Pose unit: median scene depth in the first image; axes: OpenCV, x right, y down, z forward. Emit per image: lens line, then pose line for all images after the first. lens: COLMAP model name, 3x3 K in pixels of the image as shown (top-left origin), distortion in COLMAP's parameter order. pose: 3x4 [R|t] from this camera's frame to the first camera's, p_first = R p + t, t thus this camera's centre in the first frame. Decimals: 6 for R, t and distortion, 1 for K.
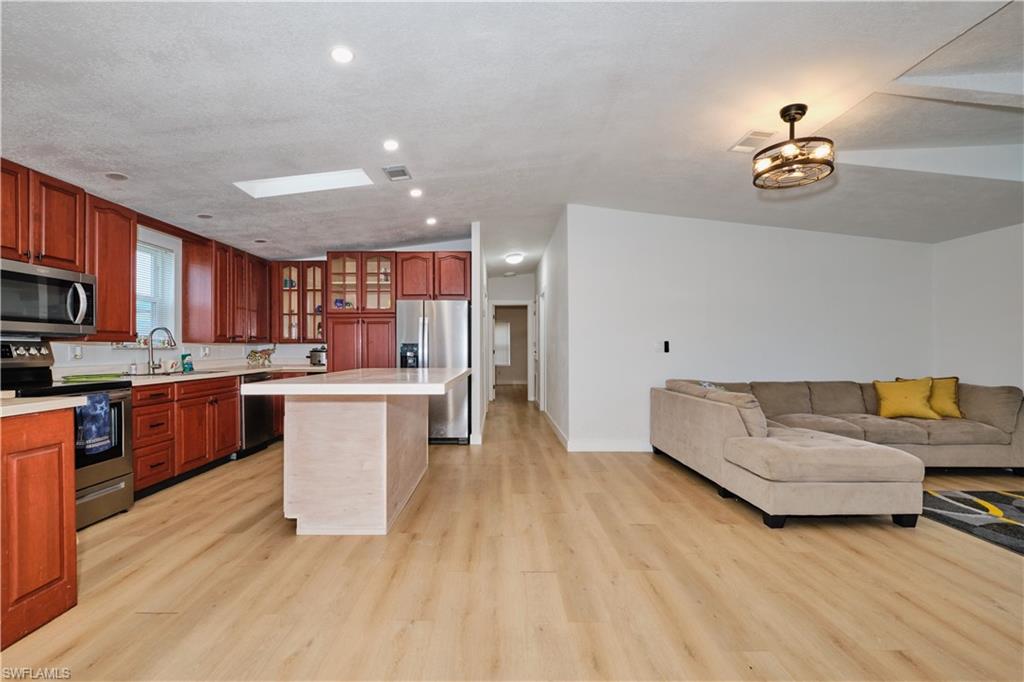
lens RADIAL K [[445.2, 0, 494.2], [0, 445.2, 344.5], [0, 0, 1]] dist [-0.003178, -0.000926]
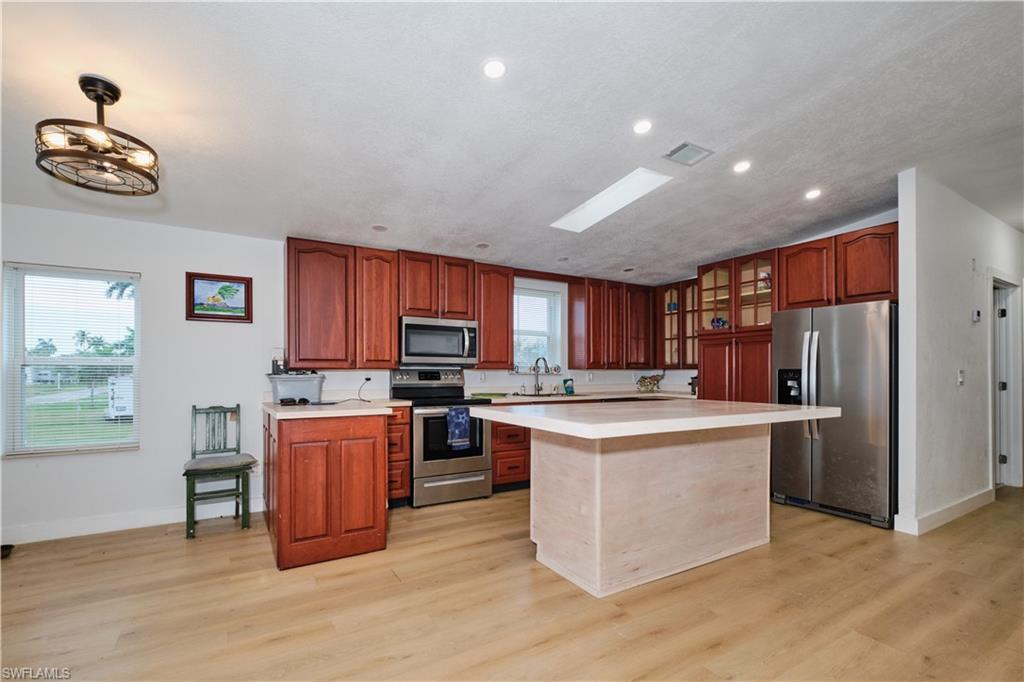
lens RADIAL K [[449.2, 0, 508.4], [0, 449.2, 370.8], [0, 0, 1]] dist [-0.001282, -0.000329]
pose [[0.521291, -0.000826, -0.853378, 0.264007], [0.003833, 0.999992, 0.001373, -0.002608], [0.853370, -0.003987, 0.521290, 0.278269]]
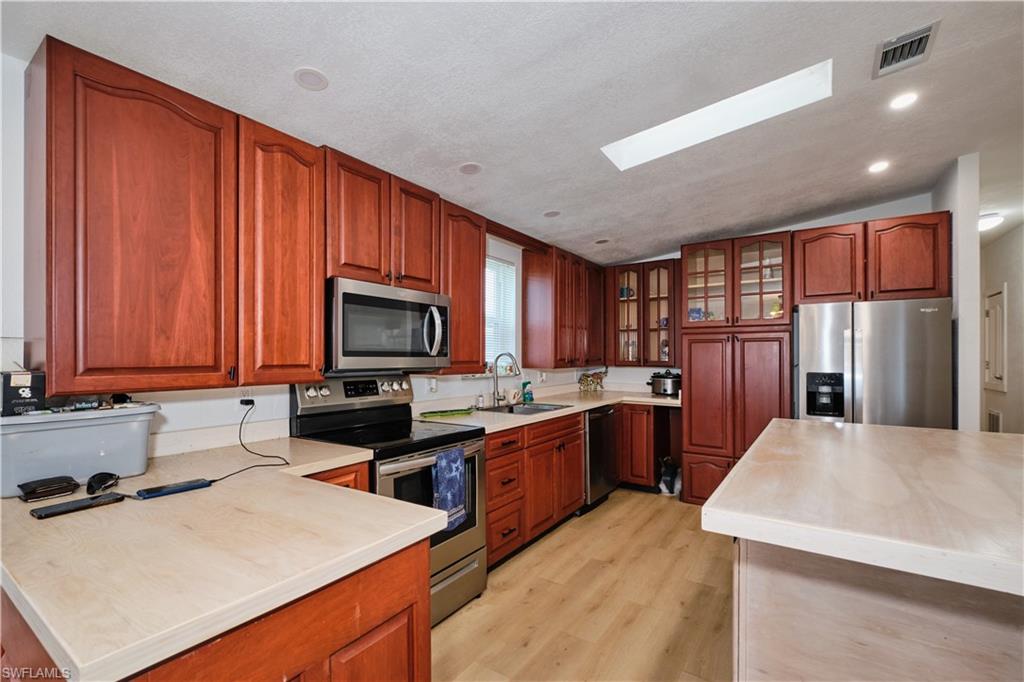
lens RADIAL K [[444.6, 0, 499.7], [0, 444.6, 352.1], [0, 0, 1]] dist [-0.000367, -0.000020]
pose [[0.823228, -0.000789, -0.567711, -0.275264], [-0.000690, 0.999997, -0.002390, -0.038276], [0.567711, 0.002359, 0.823225, 0.290999]]
